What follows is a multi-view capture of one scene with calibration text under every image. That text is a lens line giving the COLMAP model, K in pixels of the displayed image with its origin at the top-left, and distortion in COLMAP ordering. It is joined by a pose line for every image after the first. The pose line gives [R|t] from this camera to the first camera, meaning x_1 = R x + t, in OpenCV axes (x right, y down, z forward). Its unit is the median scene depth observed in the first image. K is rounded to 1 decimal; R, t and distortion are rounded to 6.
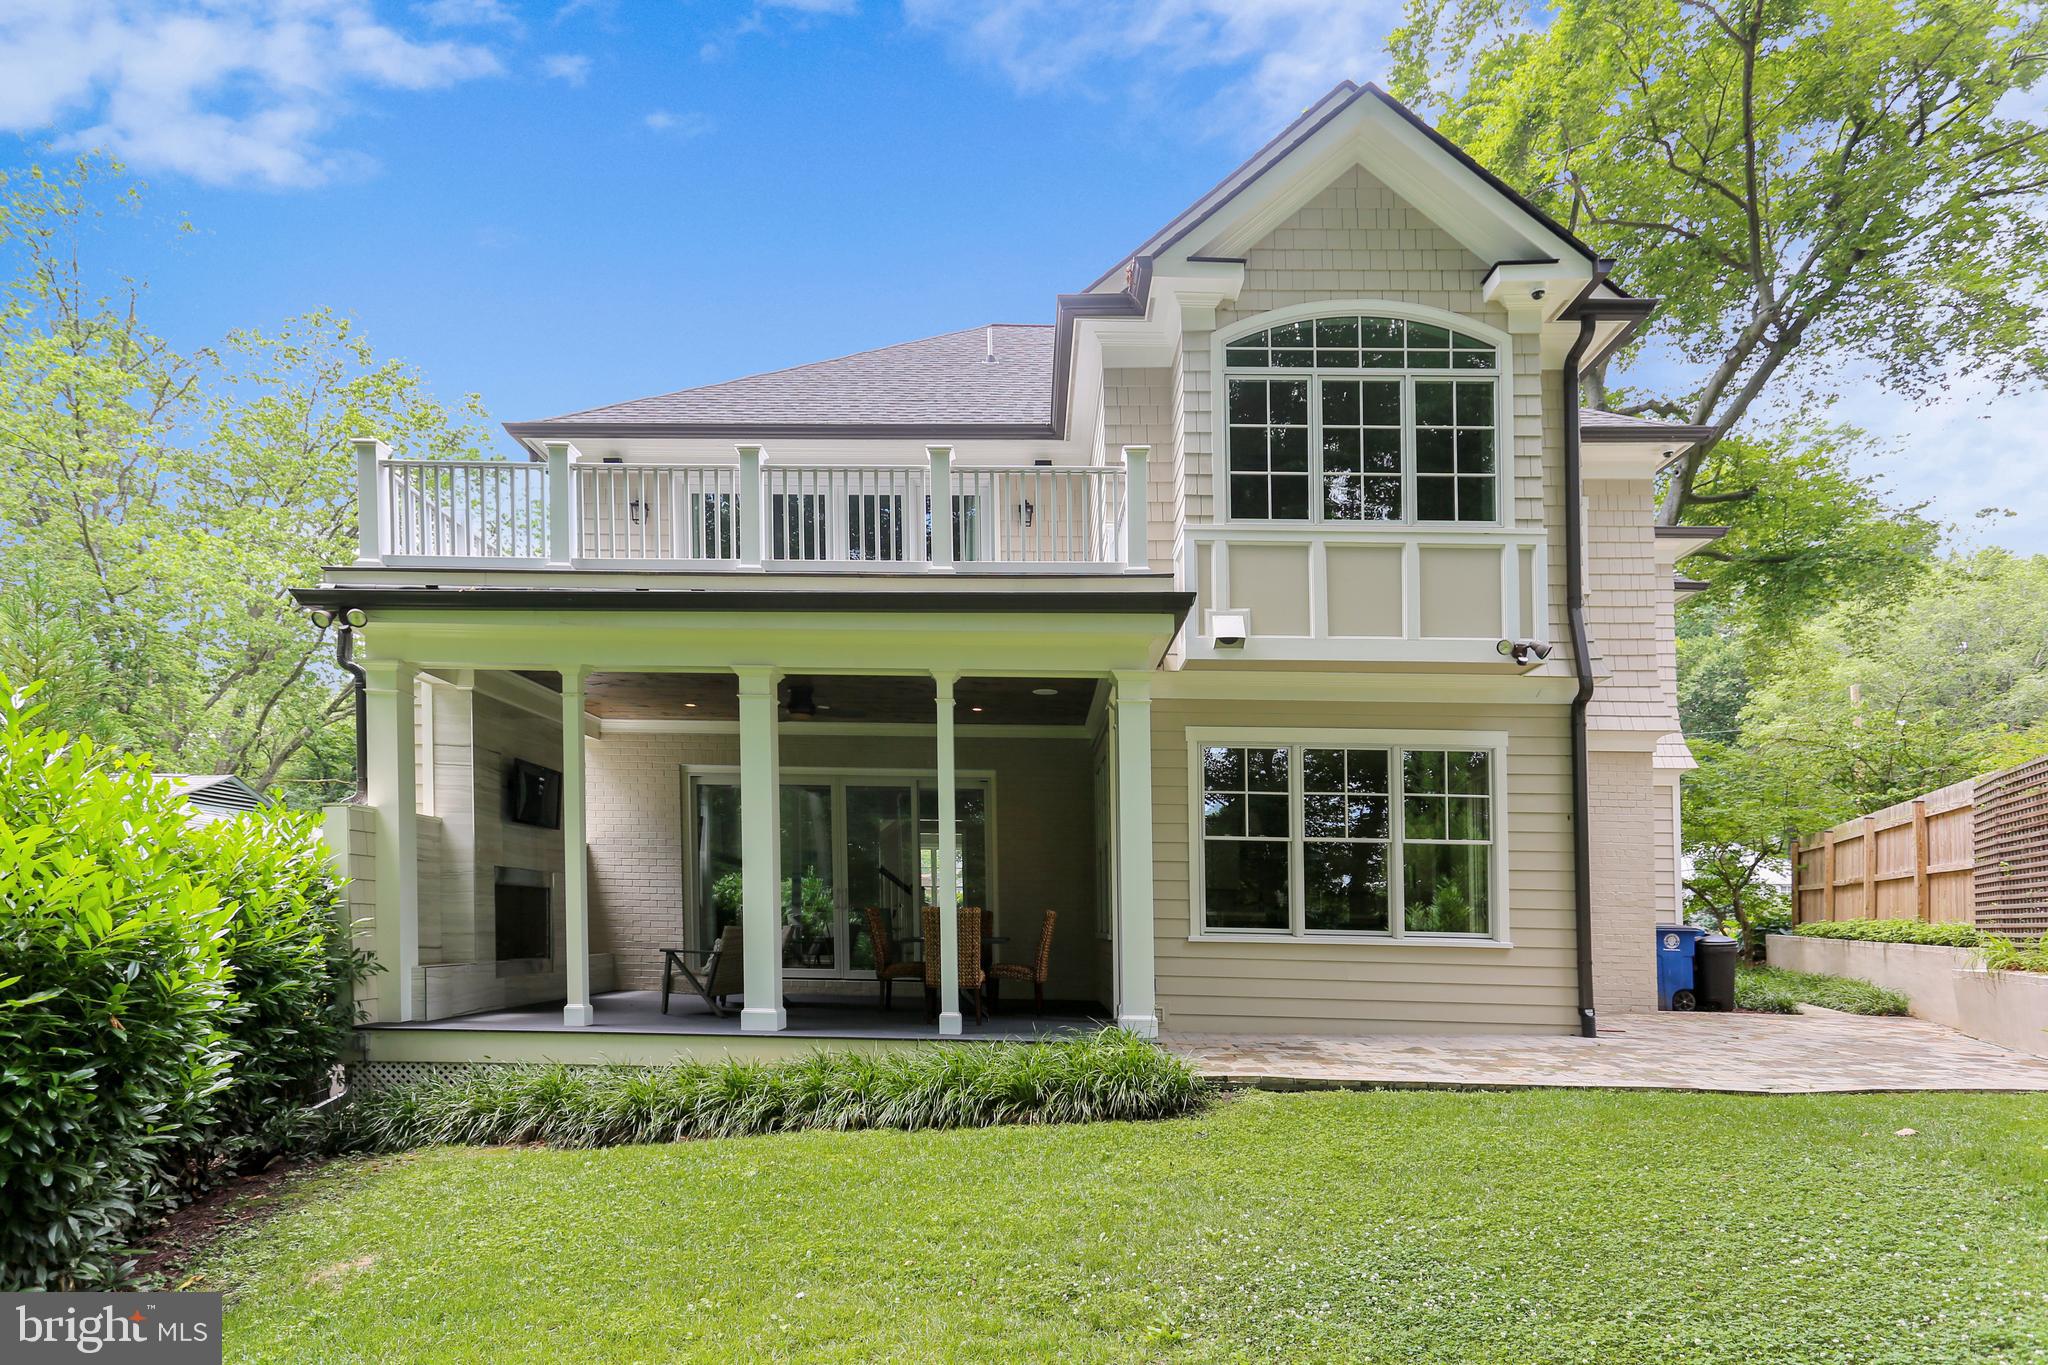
lens RADIAL K [[1076.4, 0, 1024.2], [0, 1076.4, 818.1], [0, 0, 1]] dist [0.001421, 0.000339]
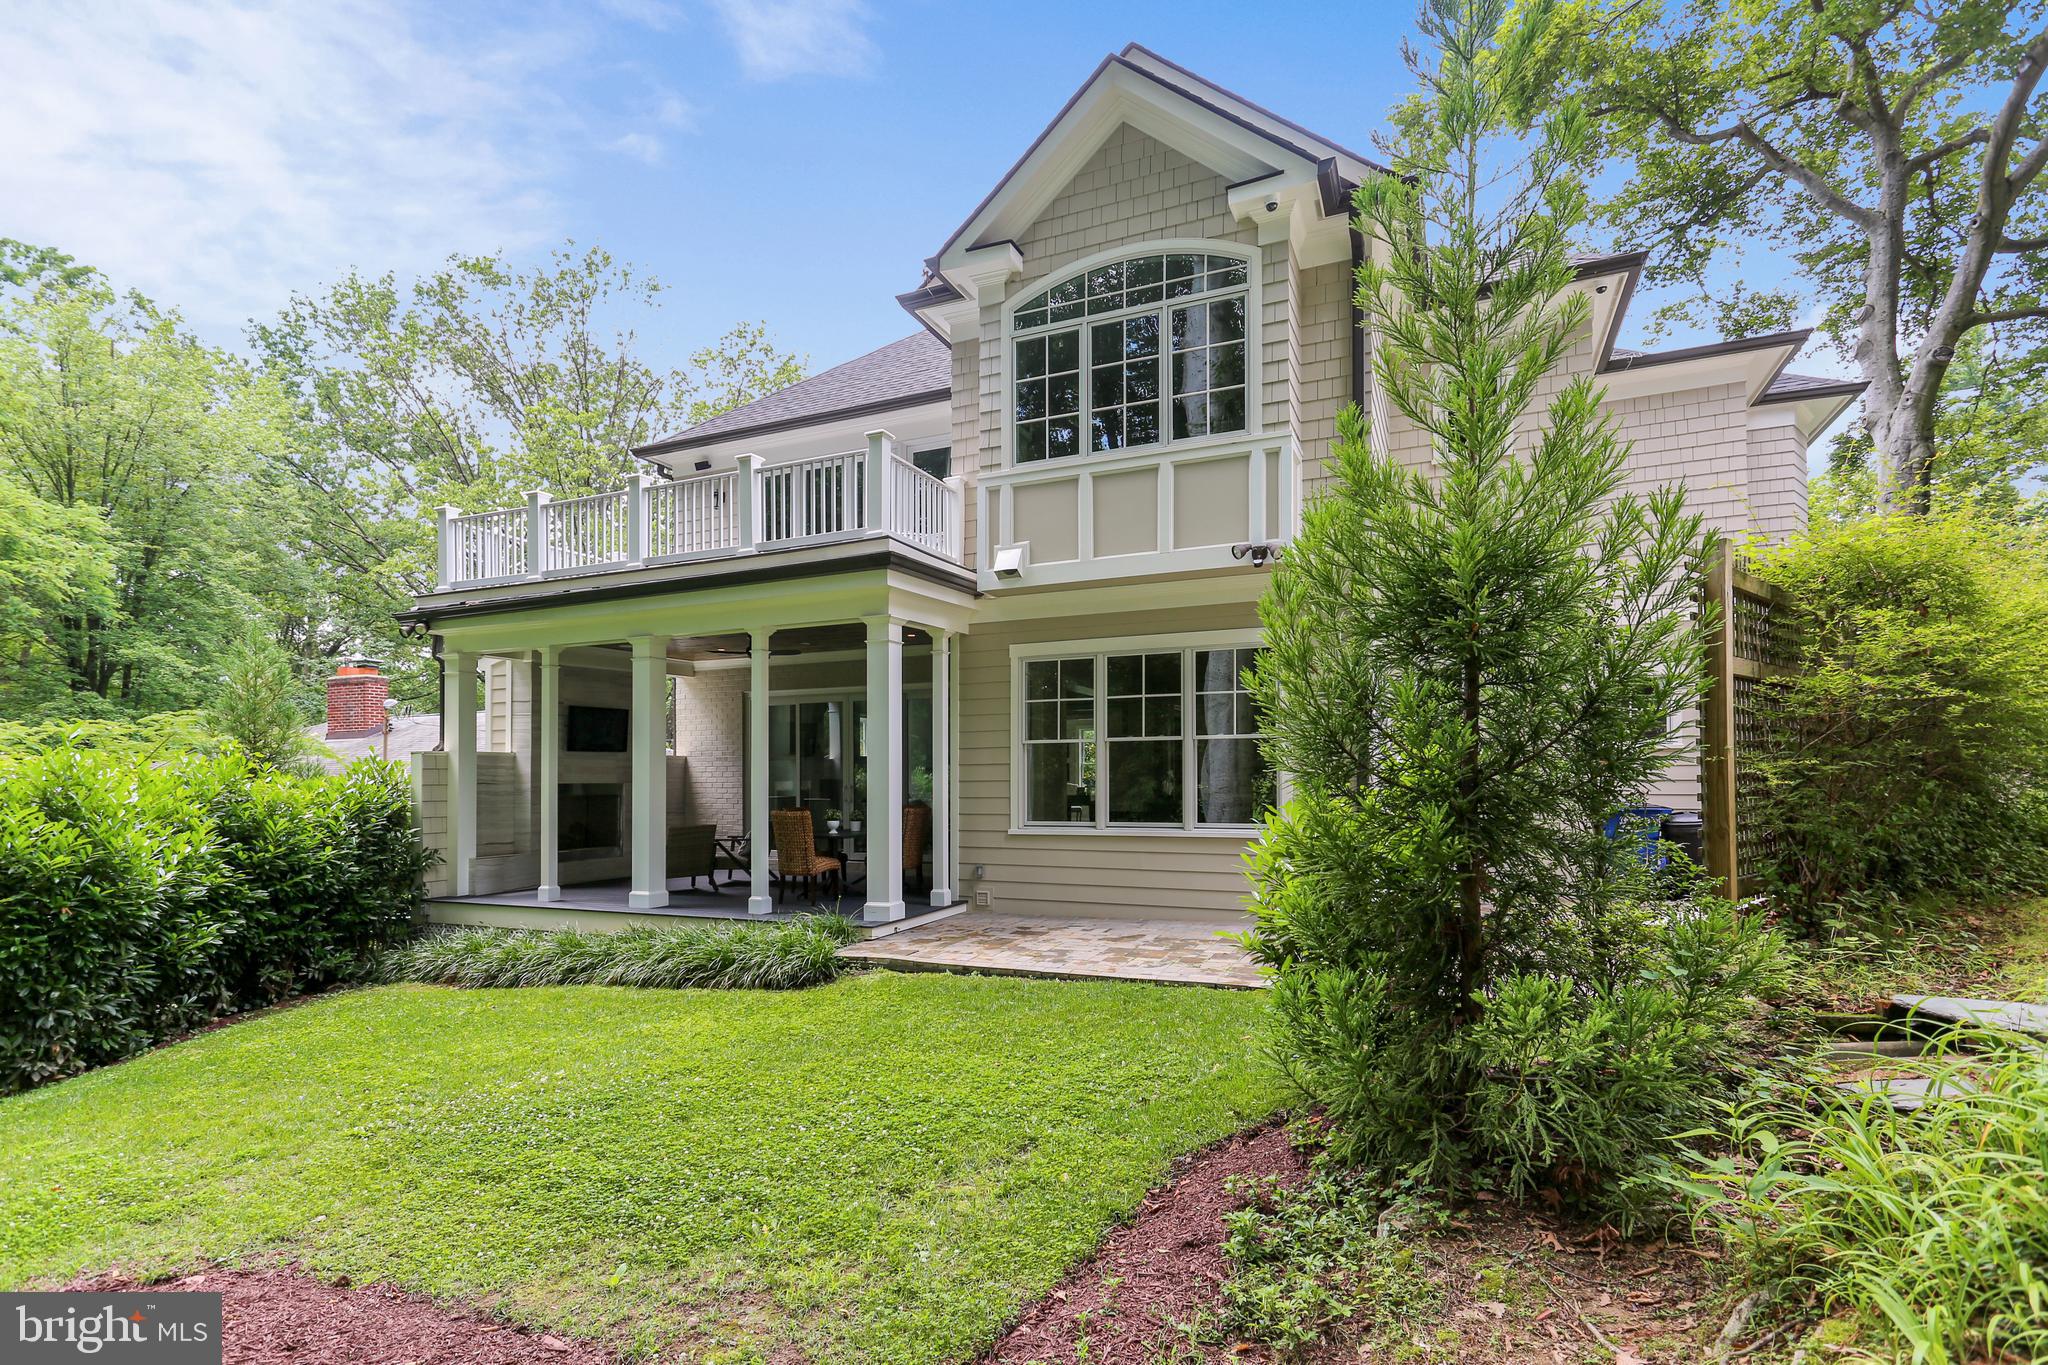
lens RADIAL K [[968.4, 0, 1024.0], [0, 968.4, 682.5], [0, 0, 1]] dist [0.006052, 0.001019]
pose [[0.927433, -0.064194, -0.368440, 0.557704], [0.057400, 0.997919, -0.029382, -0.015029], [0.369559, 0.006102, 0.929187, 0.048642]]
